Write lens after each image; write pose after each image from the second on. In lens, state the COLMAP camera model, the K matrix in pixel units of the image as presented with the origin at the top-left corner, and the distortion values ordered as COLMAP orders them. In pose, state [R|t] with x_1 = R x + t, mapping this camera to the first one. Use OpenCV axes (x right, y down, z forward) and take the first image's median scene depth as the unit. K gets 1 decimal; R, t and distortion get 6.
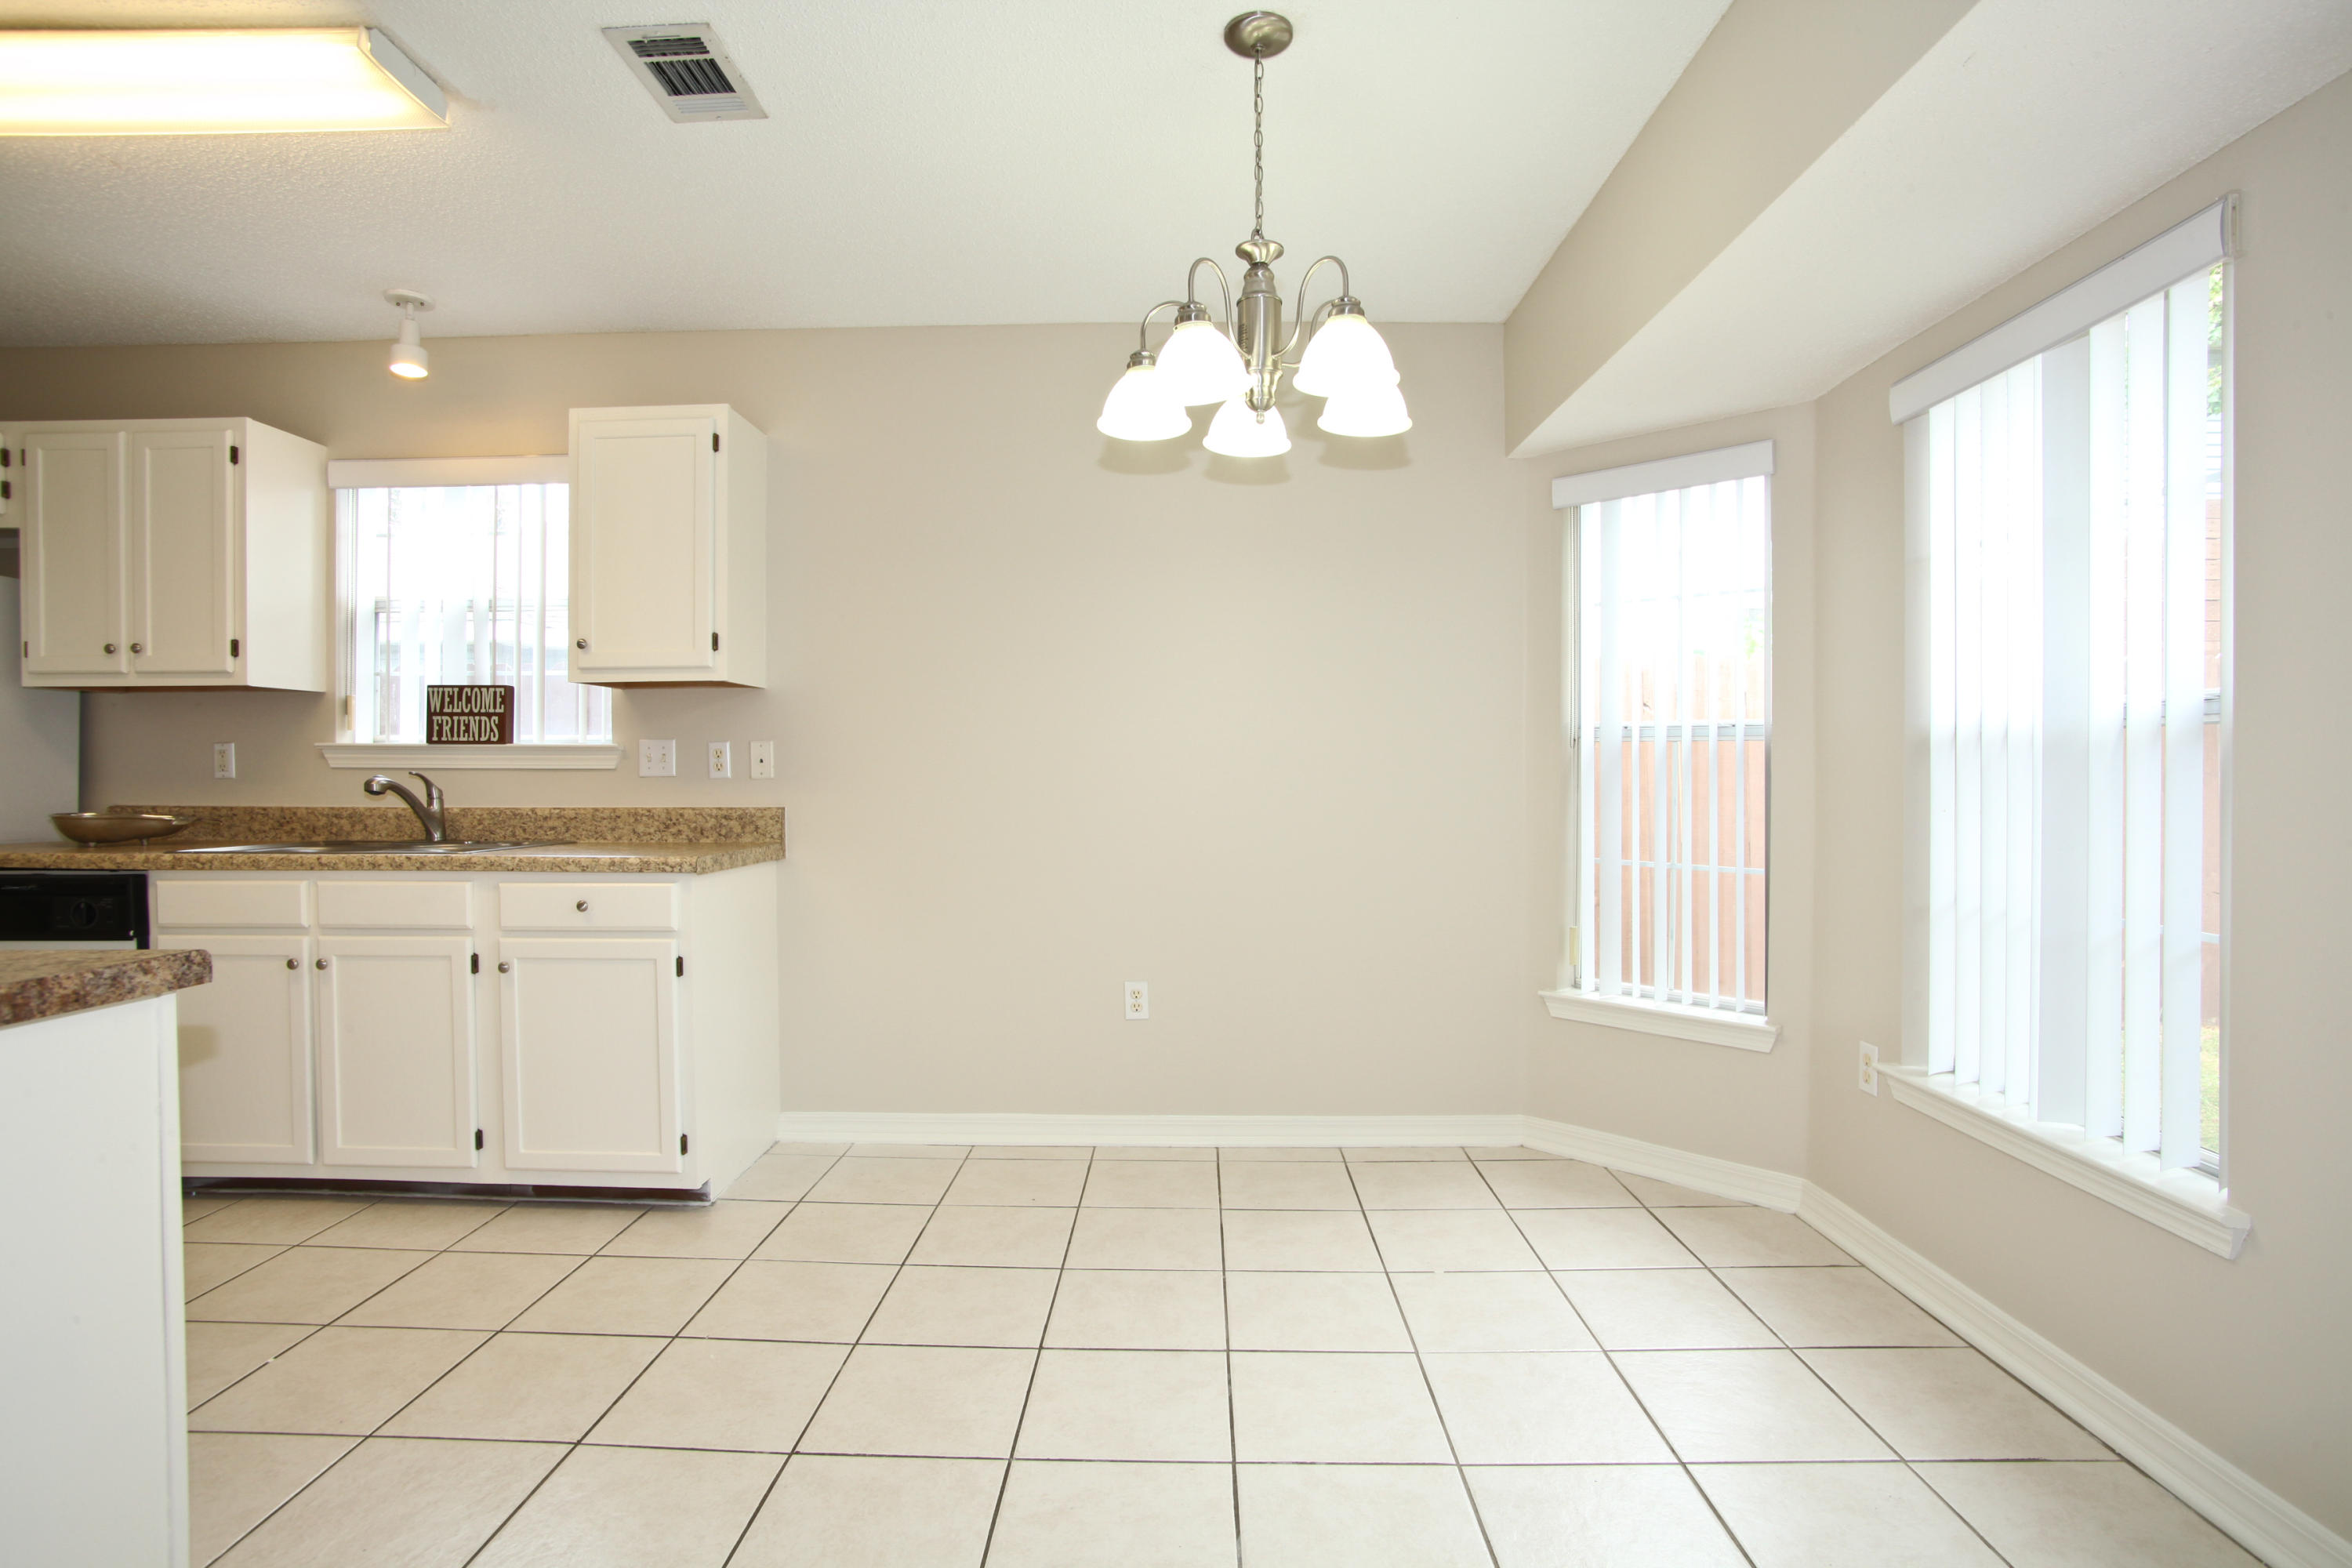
lens RADIAL K [[1140.7, 0, 1170.8], [0, 1140.7, 778.0], [0, 0, 1]] dist [-0.058712, 0.015462]
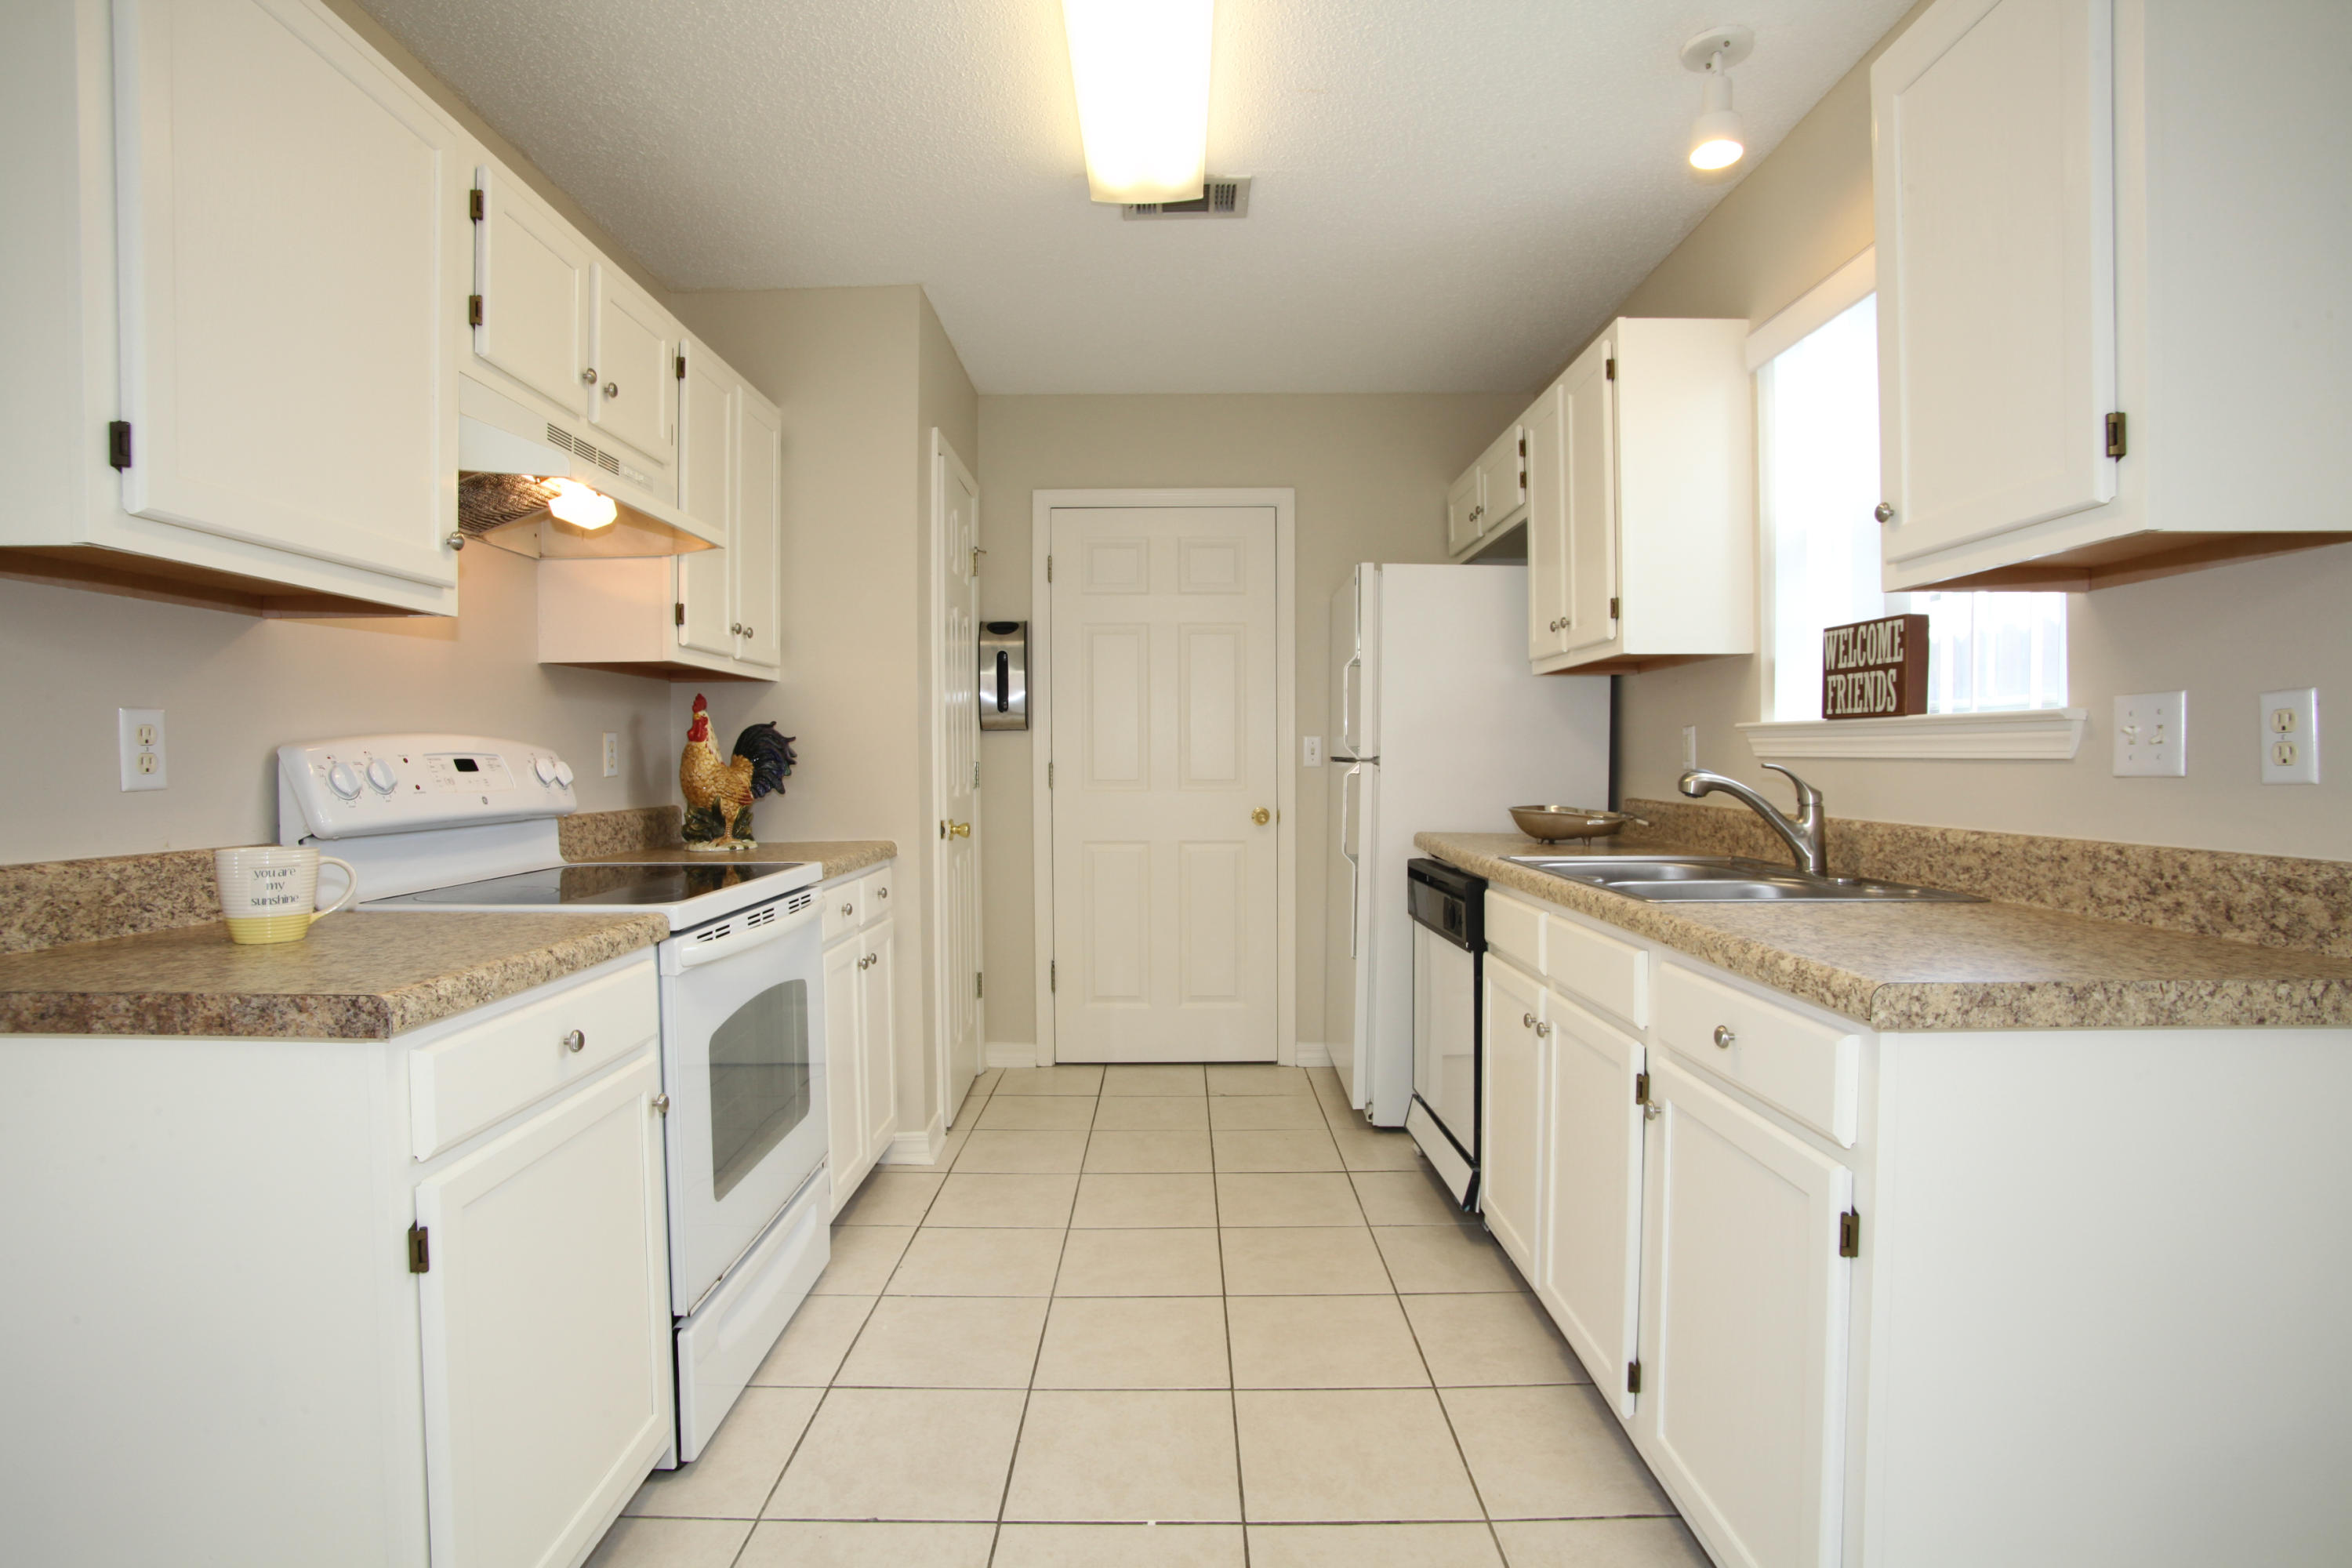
lens RADIAL K [[1140.7, 0, 1161.8], [0, 1140.7, 777.5], [0, 0, 1]] dist [-0.058712, 0.015462]
pose [[0.014866, 0.016589, -0.999752, -0.025667], [-0.002479, 0.999860, 0.016554, -0.007083], [0.999886, 0.002232, 0.014905, 0.608828]]
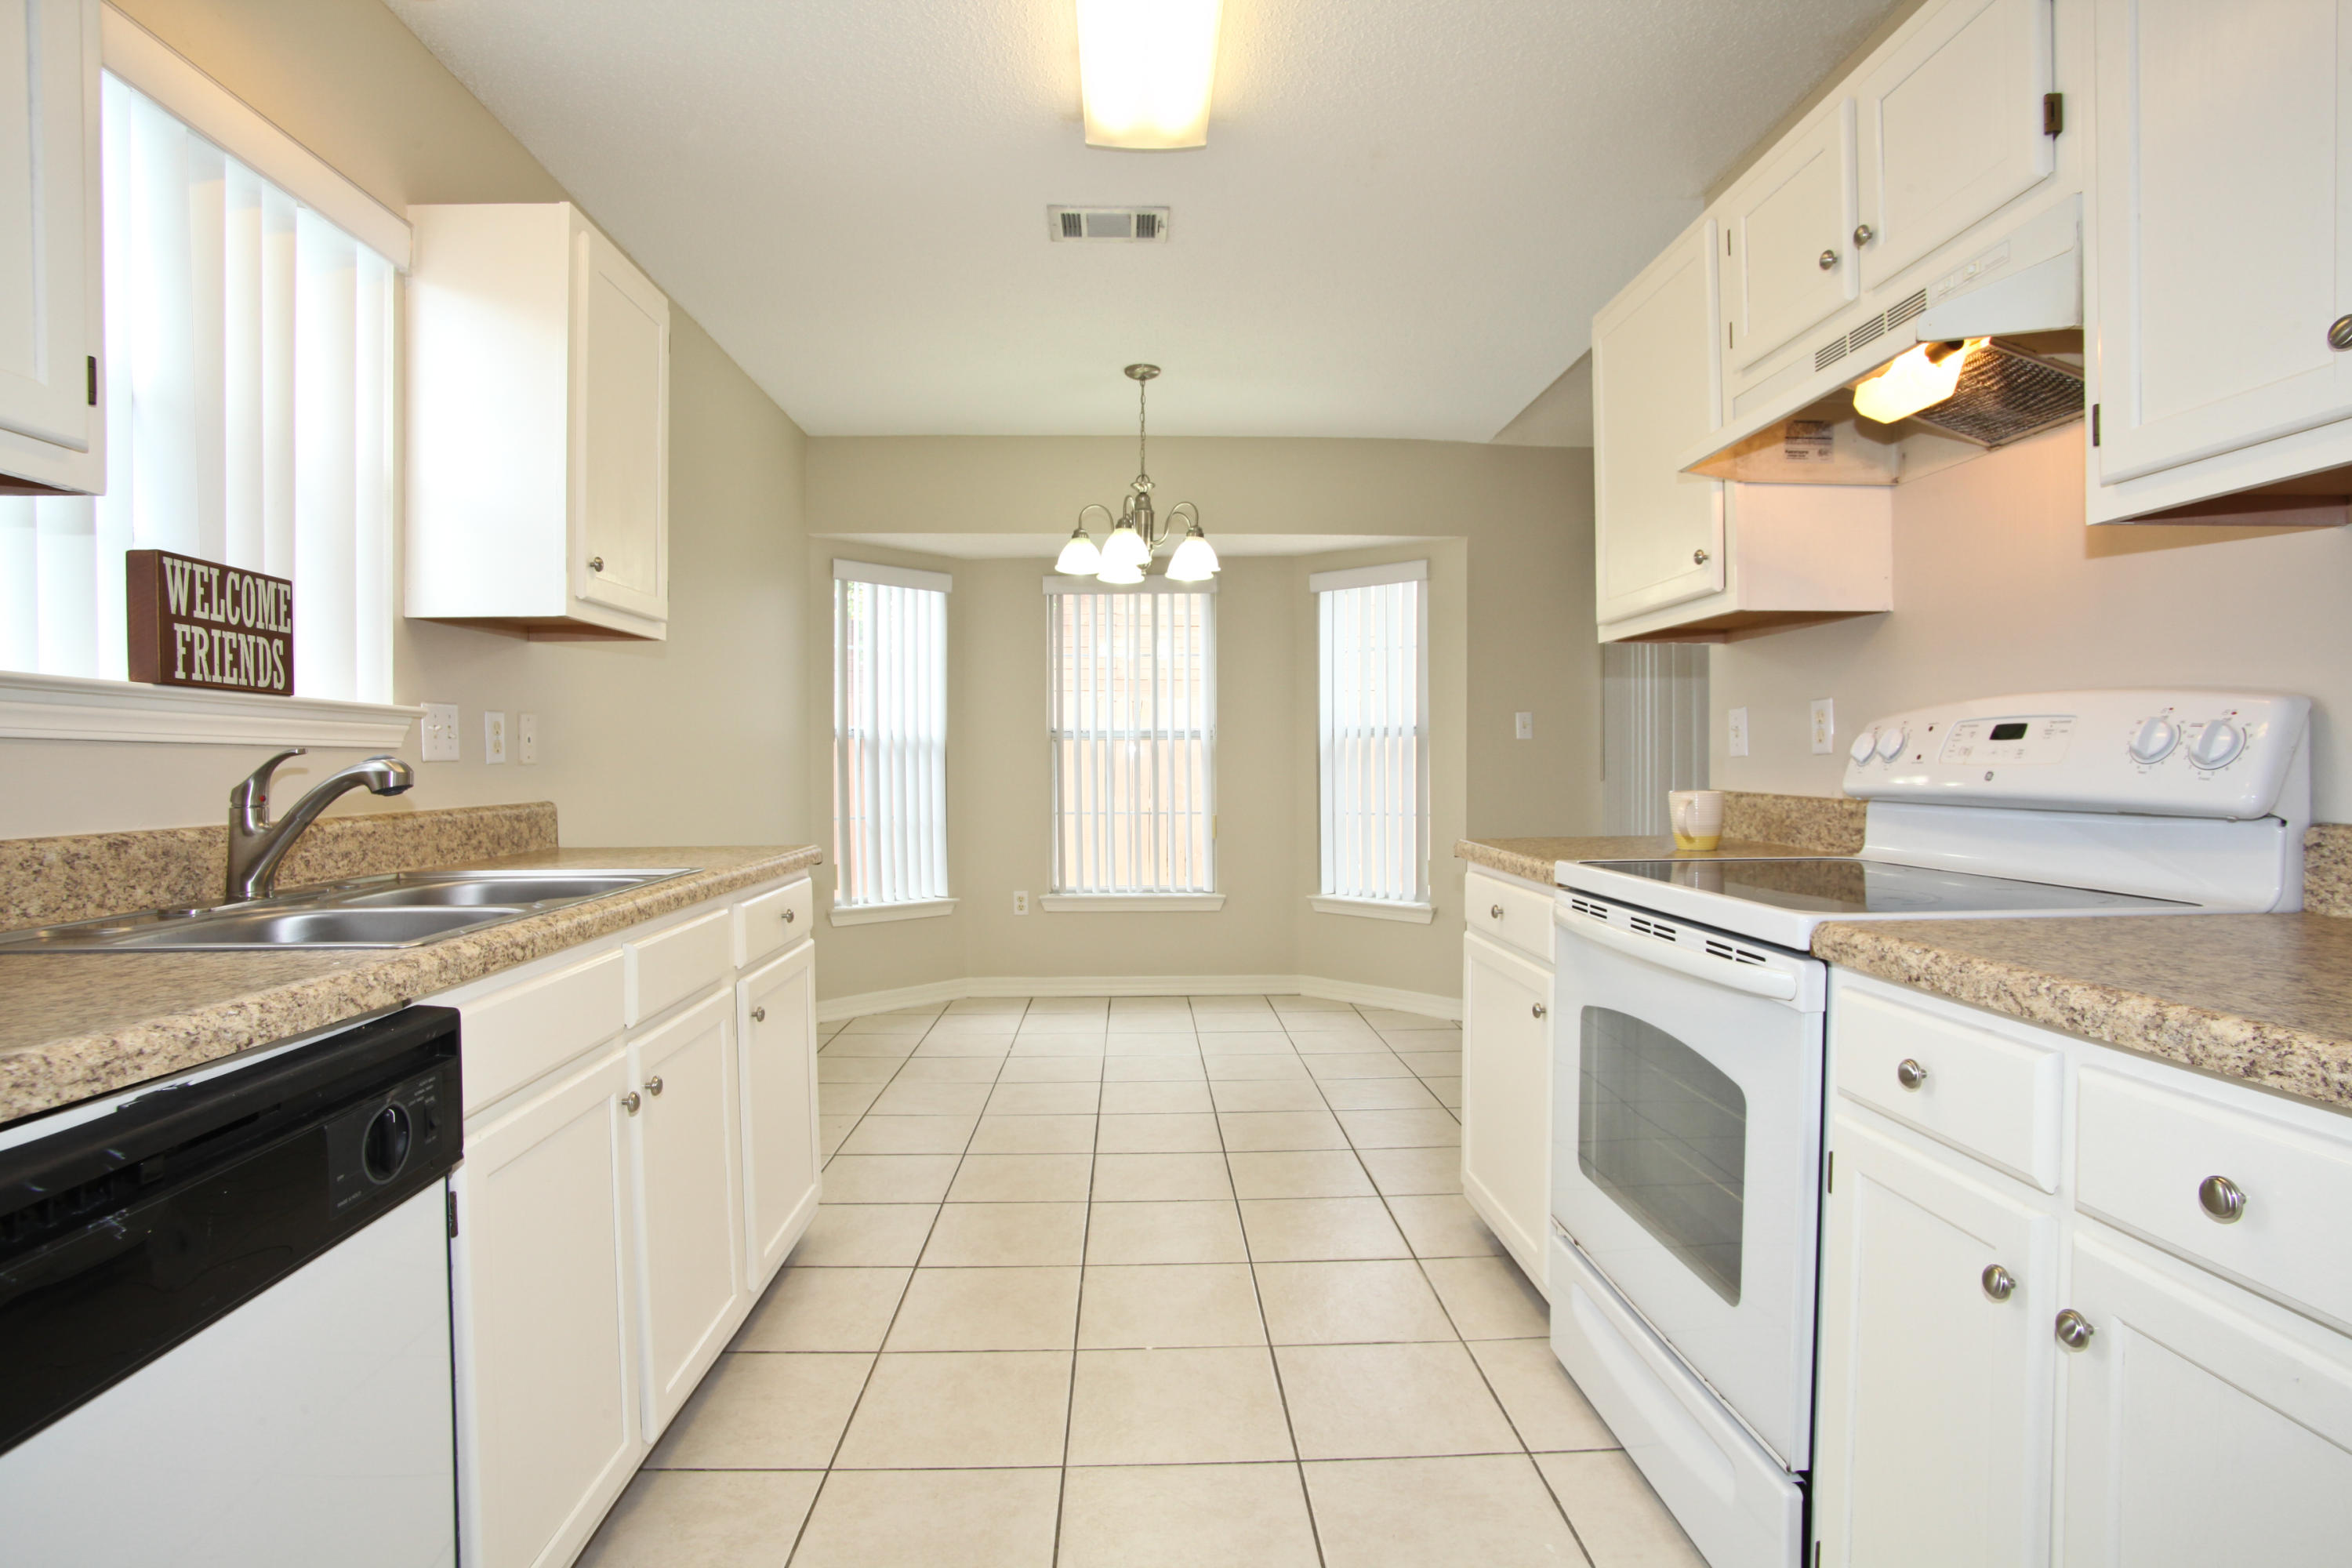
lens RADIAL K [[1140.7, 0, 1166.9], [0, 1140.7, 777.7], [0, 0, 1]] dist [-0.058712, 0.015462]
pose [[-0.055316, -0.013522, 0.998377, -1.118779], [0.014336, 0.999794, 0.014336, 0.005131], [-0.998366, 0.015105, -0.055111, 0.632236]]
